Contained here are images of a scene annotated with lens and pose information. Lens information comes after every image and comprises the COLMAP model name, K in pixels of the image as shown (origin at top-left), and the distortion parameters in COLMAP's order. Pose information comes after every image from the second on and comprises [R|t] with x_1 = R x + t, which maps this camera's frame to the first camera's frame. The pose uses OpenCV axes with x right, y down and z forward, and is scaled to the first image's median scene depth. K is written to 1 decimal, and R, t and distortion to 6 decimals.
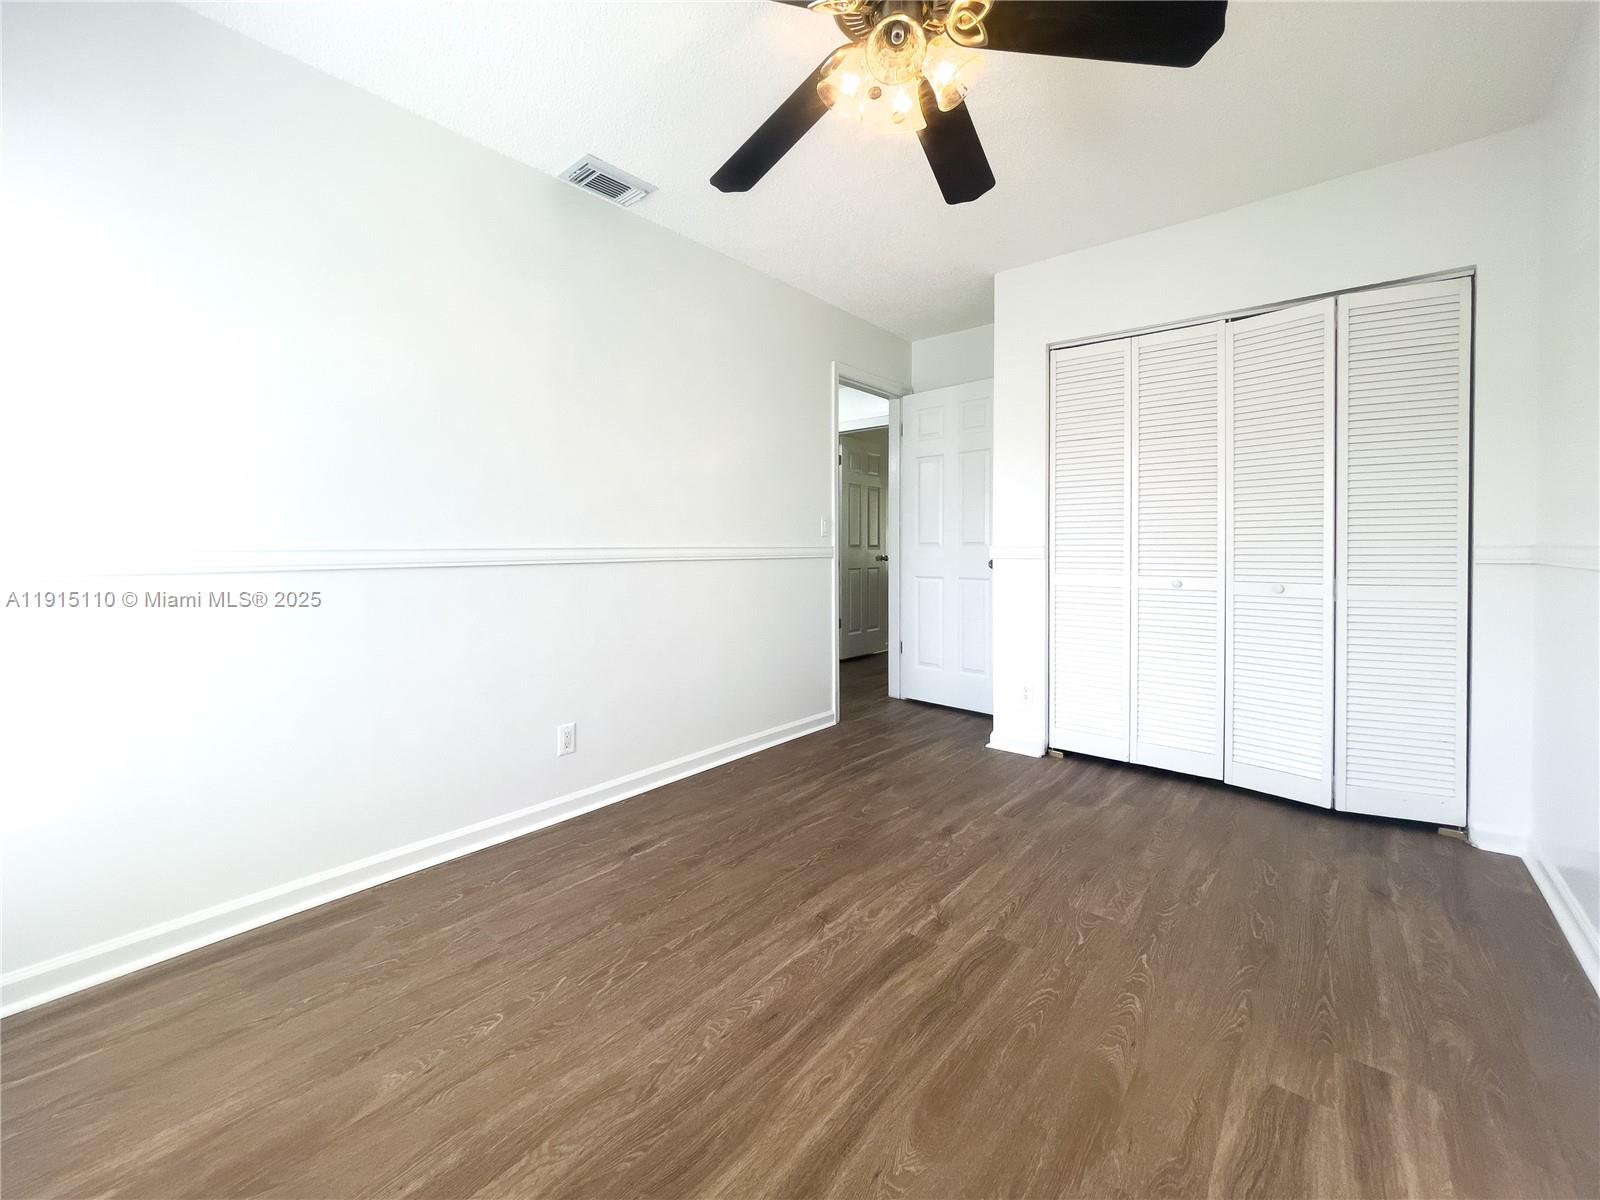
lens RADIAL K [[675.4, 0, 803.1], [0, 675.4, 555.9], [0, 0, 1]] dist [0.008193, 0.000172]
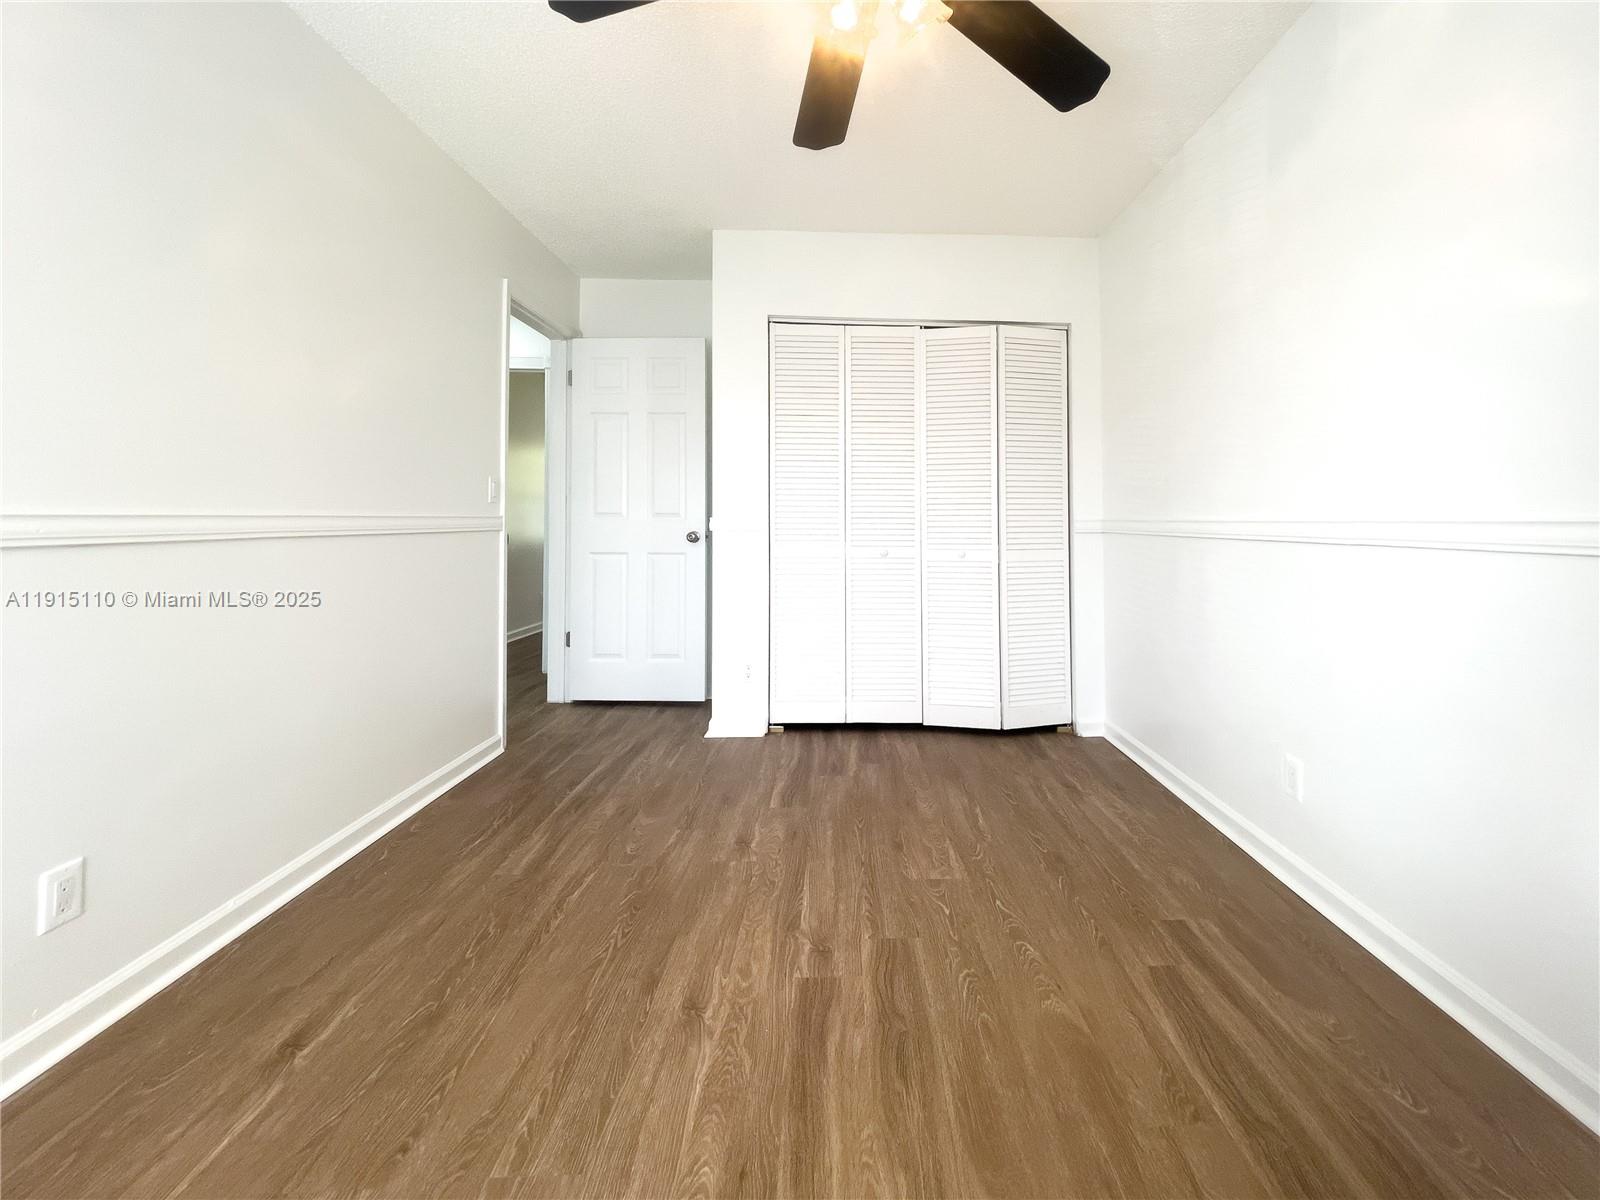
lens RADIAL K [[693.5, 0, 870.7], [0, 693.5, 483.0], [0, 0, 1]] dist [0.001215, 0.000192]
pose [[0.741794, 0.038919, 0.669497, -0.302846], [0.005932, 0.997895, -0.064583, 0.003347], [-0.670601, 0.051879, 0.740002, 0.223048]]
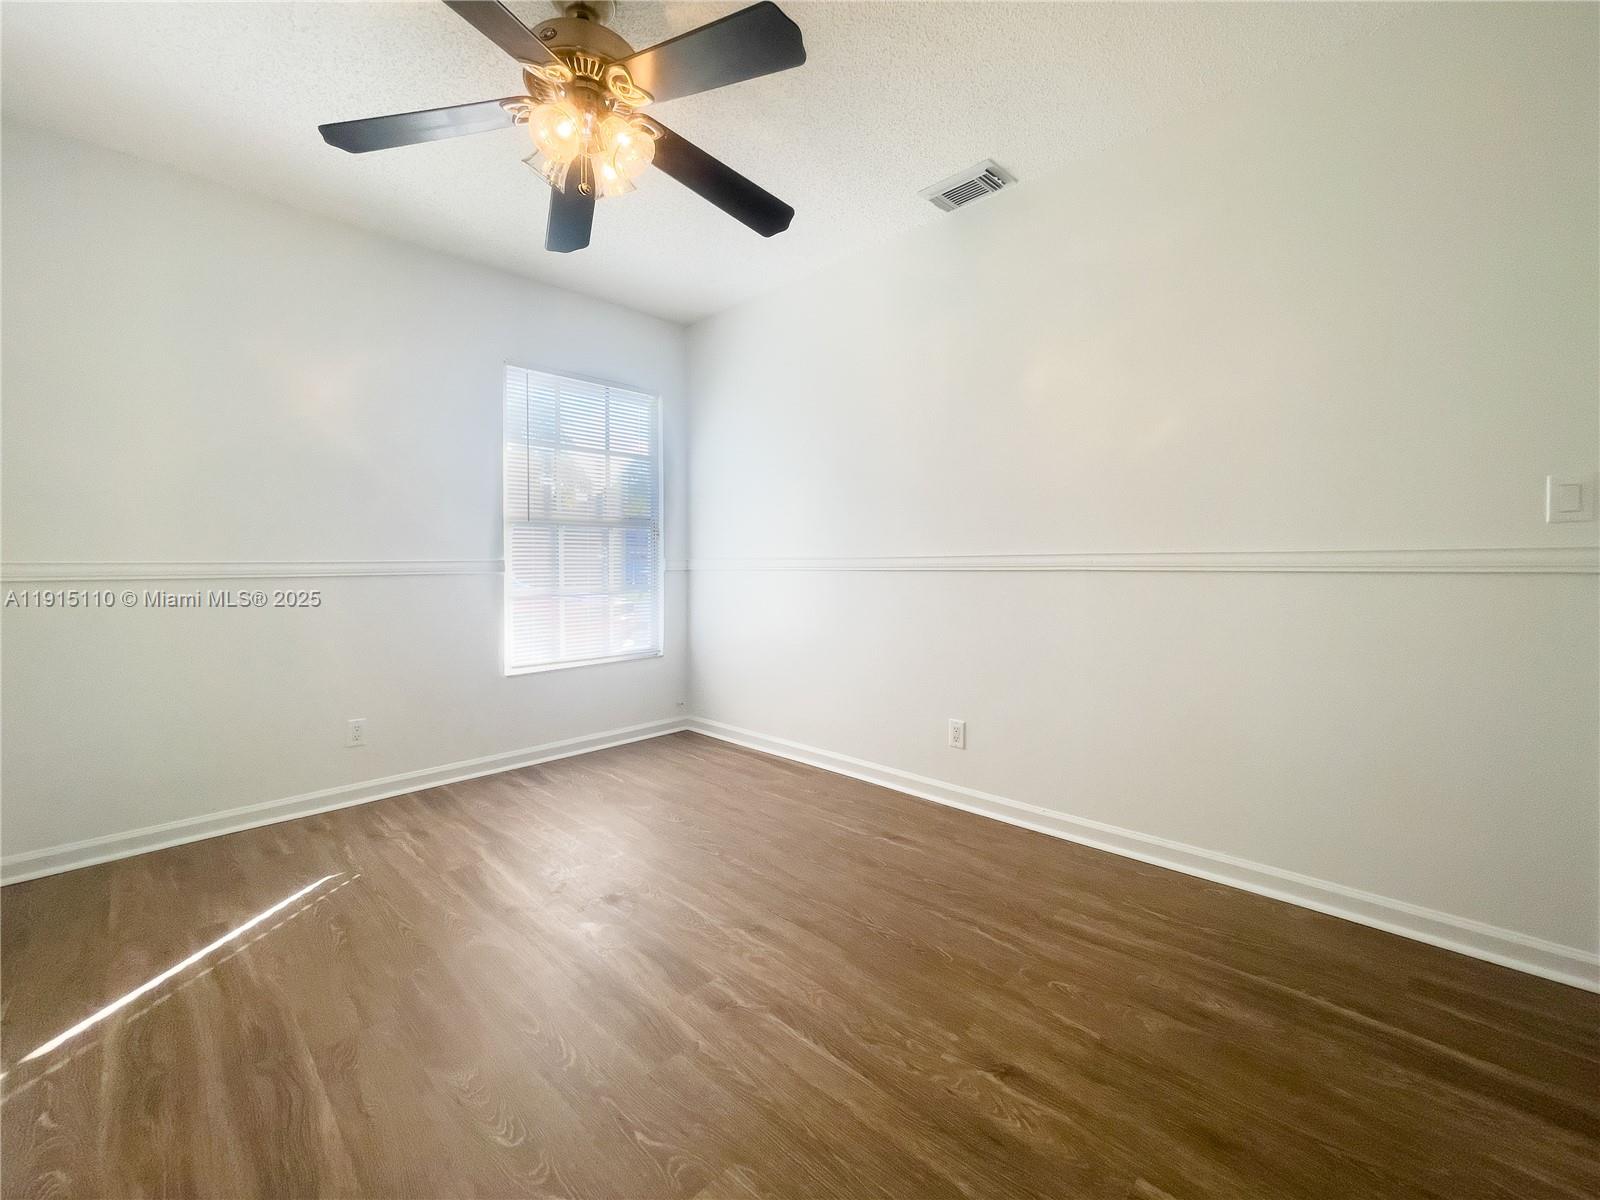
lens RADIAL K [[672.2, 0, 786.1], [0, 672.2, 562.7], [0, 0, 1]] dist [0.004933, 0.001083]
pose [[-0.101471, 0.005278, -0.994824, 0.834433], [-0.006377, 0.999962, 0.005955, -0.004073], [0.994818, 0.006948, -0.101434, 0.951777]]
